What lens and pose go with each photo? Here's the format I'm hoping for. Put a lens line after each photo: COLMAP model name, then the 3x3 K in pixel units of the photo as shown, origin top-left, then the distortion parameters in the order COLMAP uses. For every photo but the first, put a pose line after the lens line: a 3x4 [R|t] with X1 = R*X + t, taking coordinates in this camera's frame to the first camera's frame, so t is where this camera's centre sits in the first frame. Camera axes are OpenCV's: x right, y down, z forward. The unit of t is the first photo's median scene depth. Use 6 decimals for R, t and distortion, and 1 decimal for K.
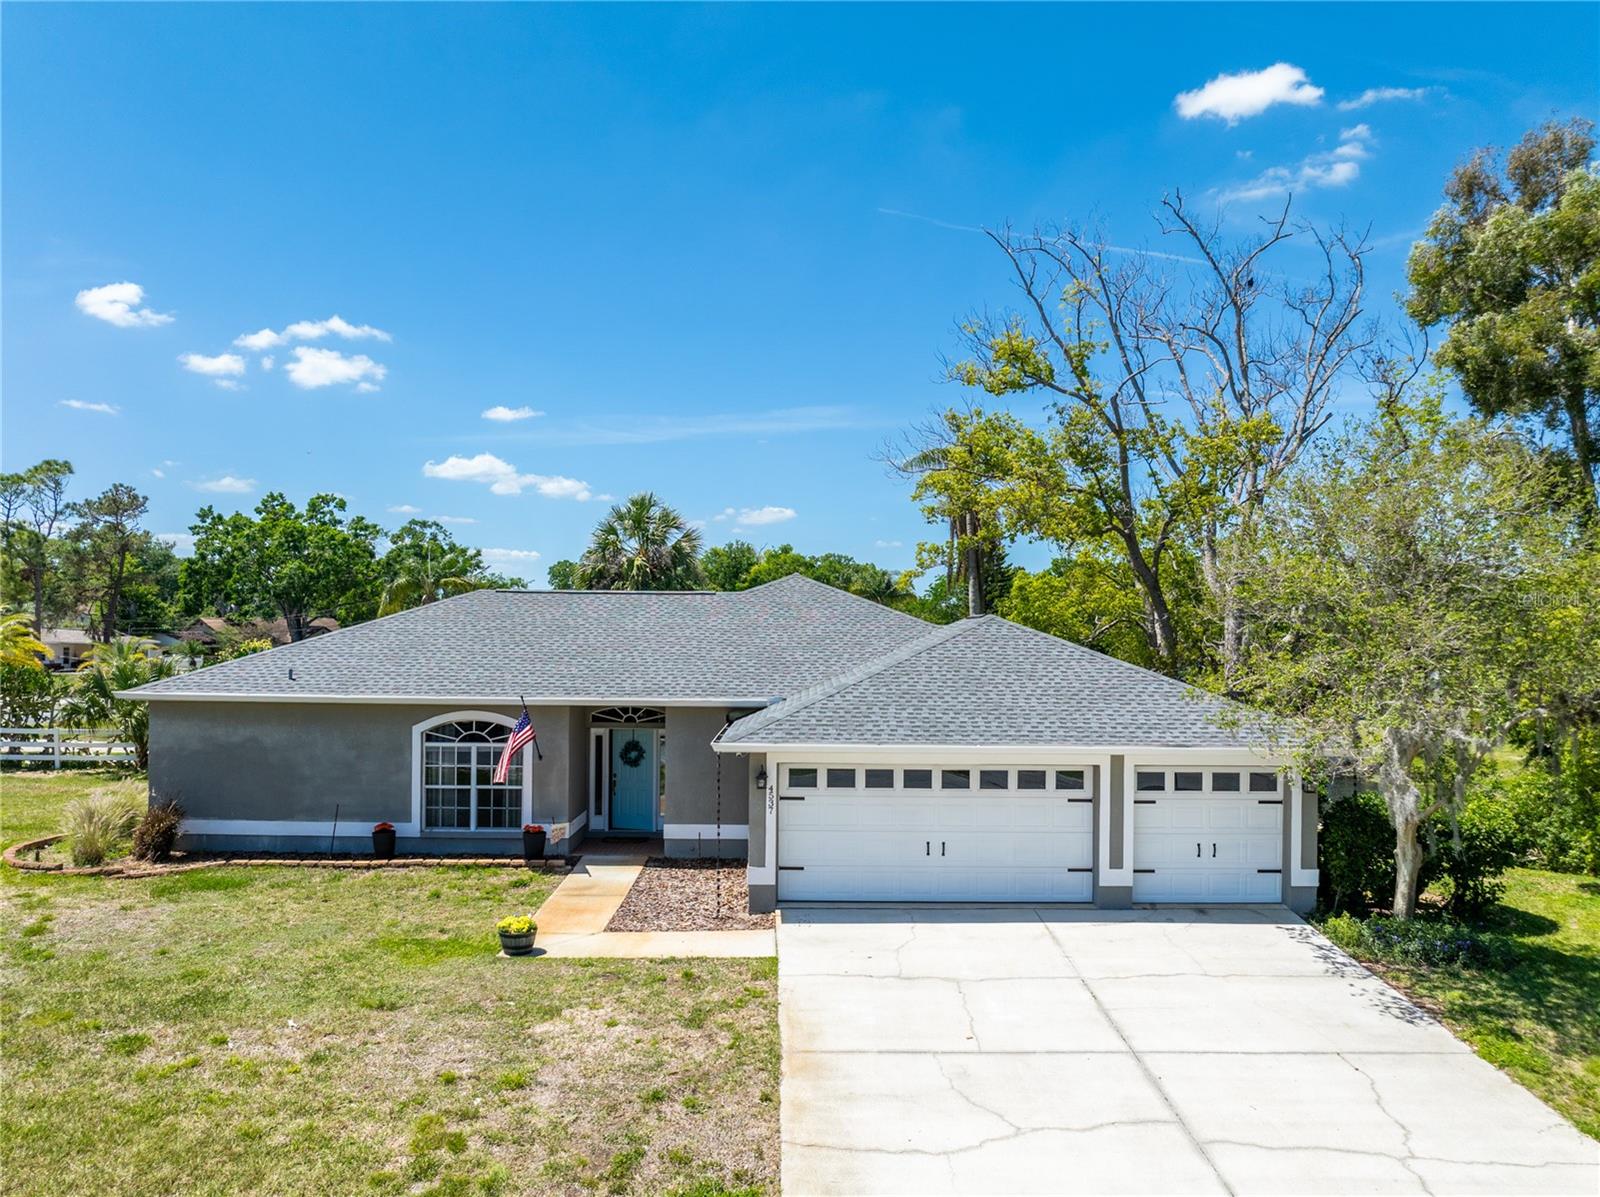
lens RADIAL K [[1110.9, 0, 845.4], [0, 1110.9, 628.5], [0, 0, 1]] dist [-0.040297, 0.020037]
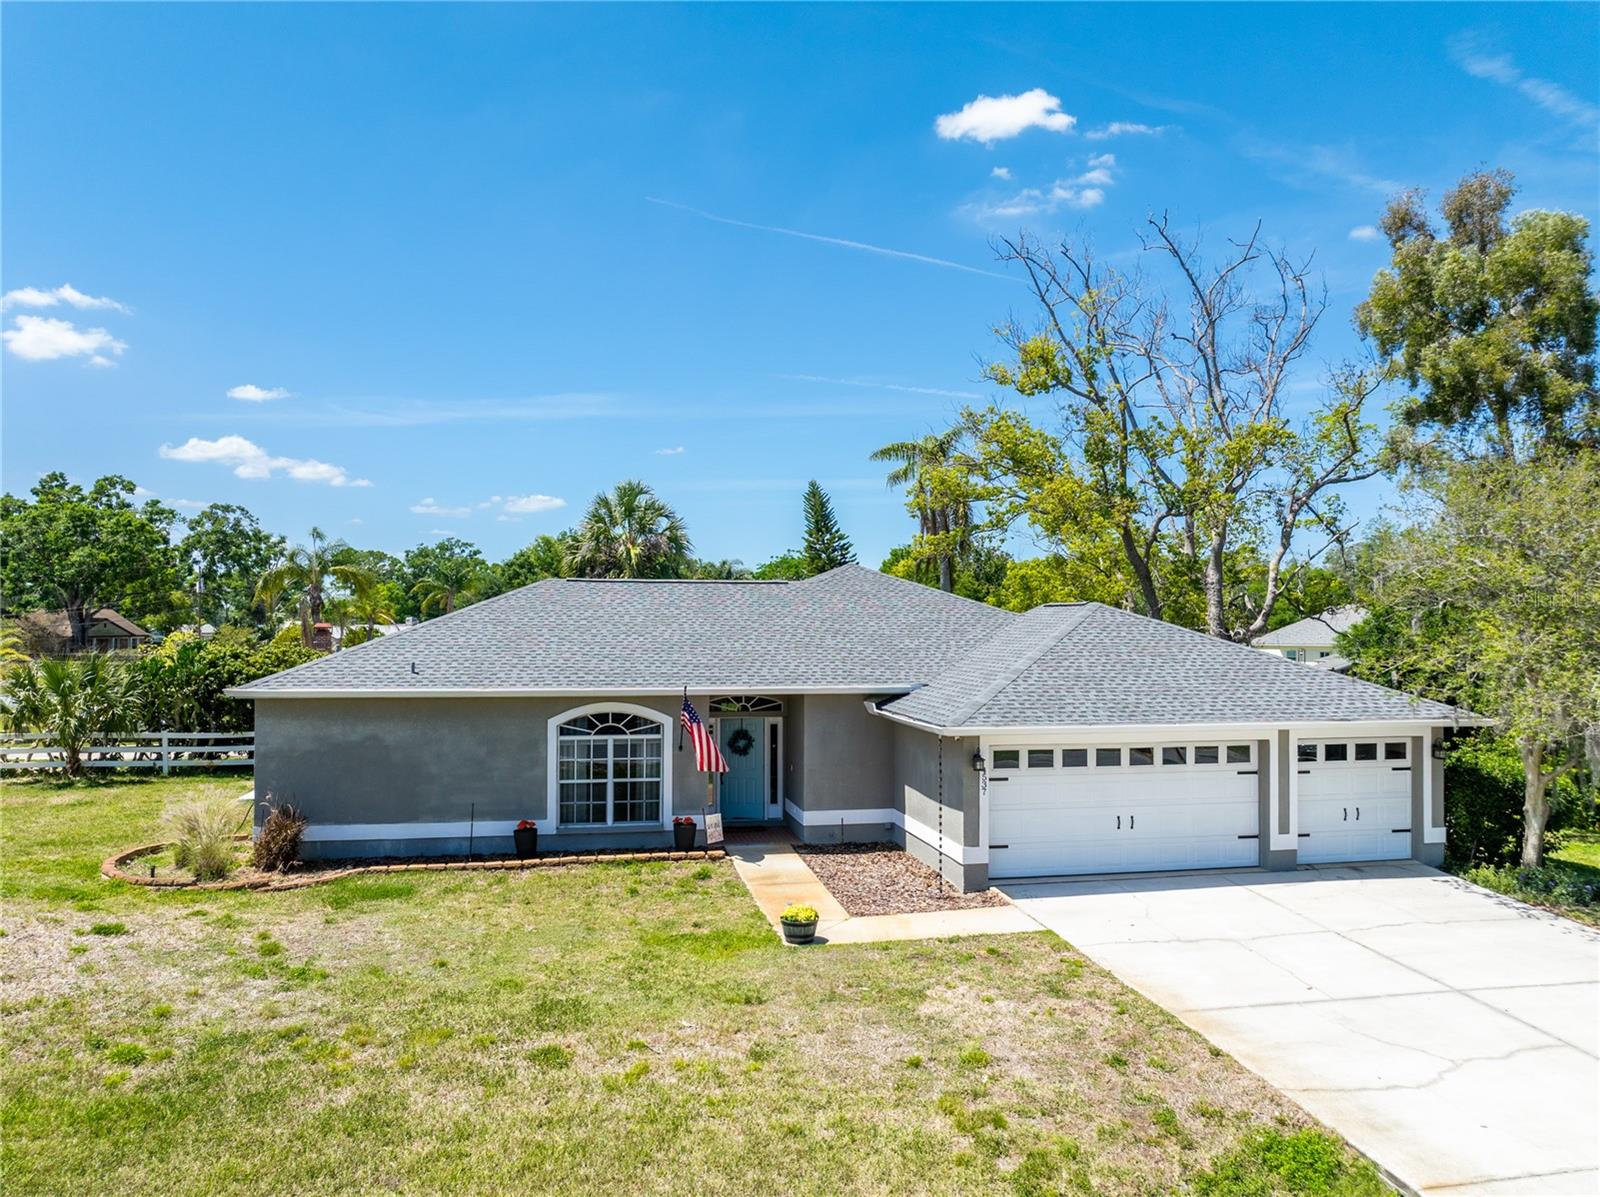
lens RADIAL K [[1103.1, 0, 800.0], [0, 1103.1, 598.5], [0, 0, 1]] dist [-0.039362, 0.023545]
pose [[0.984821, -0.002815, 0.173549, -0.359517], [0.005794, 0.999844, -0.016661, -0.000453], [-0.173475, 0.017413, 0.984684, 0.010396]]
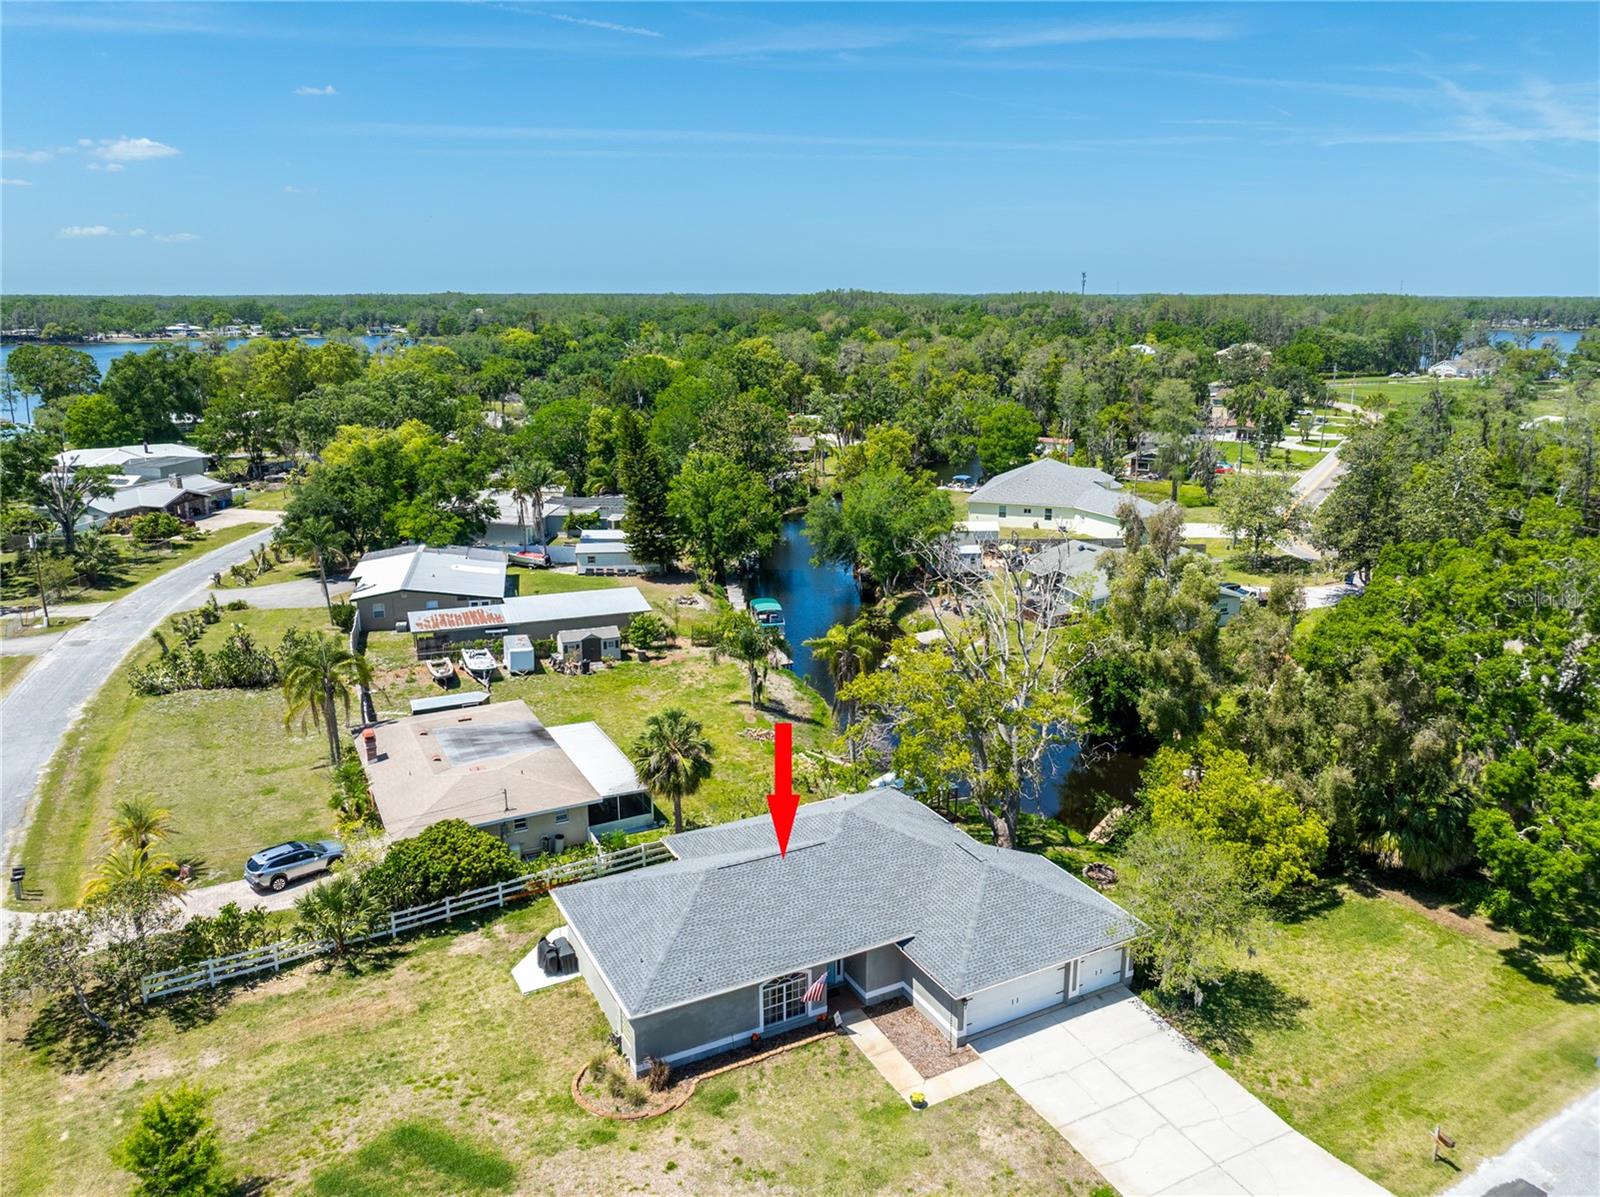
lens RADIAL K [[1111.6, 0, 800.0], [0, 1111.6, 598.5], [0, 0, 1]] dist [-0.051384, -0.001123]
pose [[0.897198, -0.126660, 0.423075, -1.149946], [0.004229, 0.960410, 0.278557, -1.220408], [-0.441608, -0.248132, 0.862214, -0.636737]]
